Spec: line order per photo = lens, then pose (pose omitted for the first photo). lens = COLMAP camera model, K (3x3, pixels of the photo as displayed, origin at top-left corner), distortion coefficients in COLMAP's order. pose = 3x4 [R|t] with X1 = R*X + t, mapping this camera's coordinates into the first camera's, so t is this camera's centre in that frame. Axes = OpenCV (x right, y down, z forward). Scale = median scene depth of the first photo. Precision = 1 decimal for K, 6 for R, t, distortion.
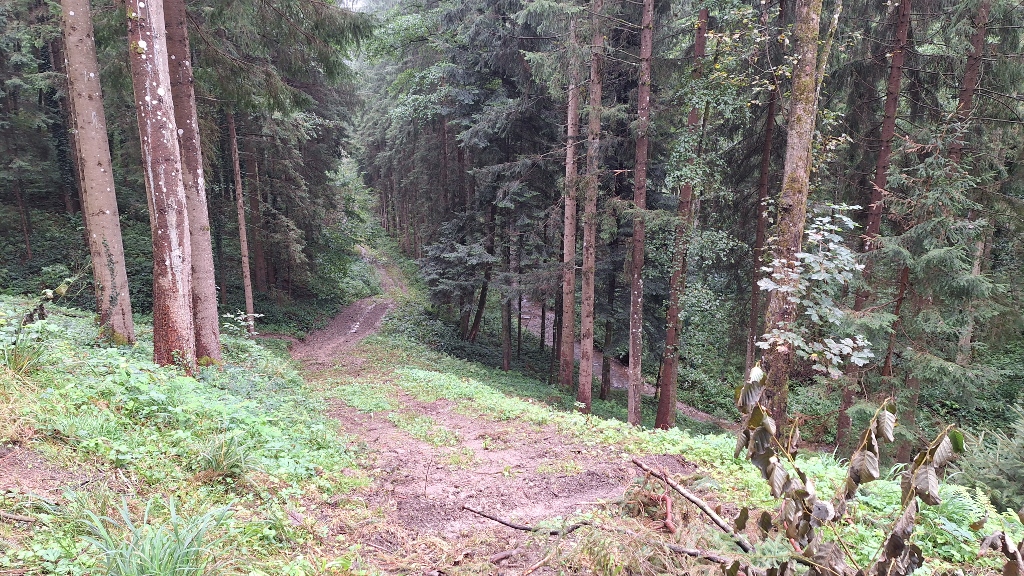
lens RADIAL K [[728.6, 0, 513.2], [0, 728.6, 290.5], [0, 0, 1]] dist [0.089810, -0.083752]
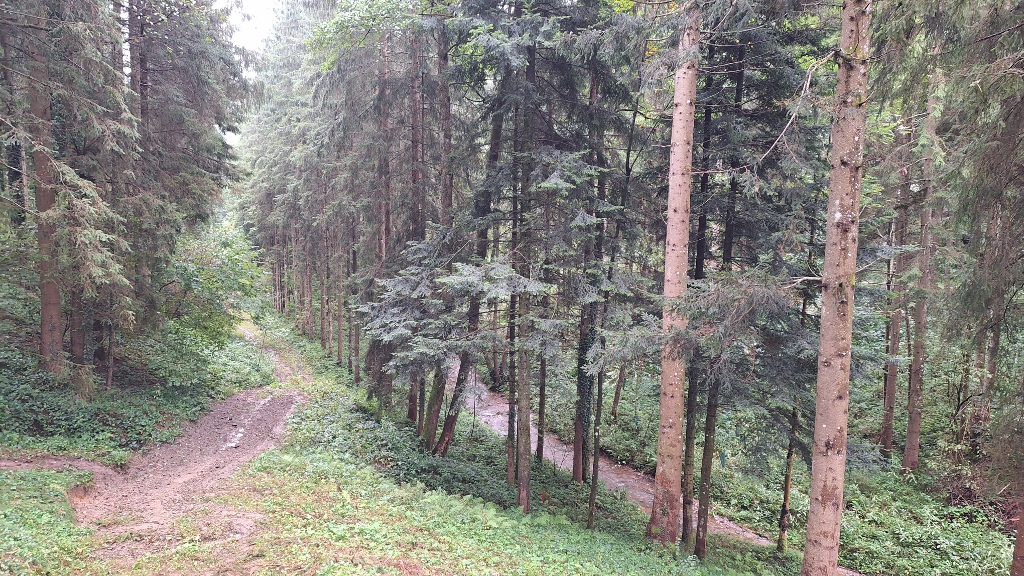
lens RADIAL K [[728.6, 0, 513.0], [0, 728.6, 283.2], [0, 0, 1]] dist [0.089810, -0.083752]
pose [[0.989150, 0.004346, 0.146847, -0.087926], [0.017251, 0.989211, -0.145477, 0.019357], [-0.145895, 0.146431, 0.978403, 0.392750]]
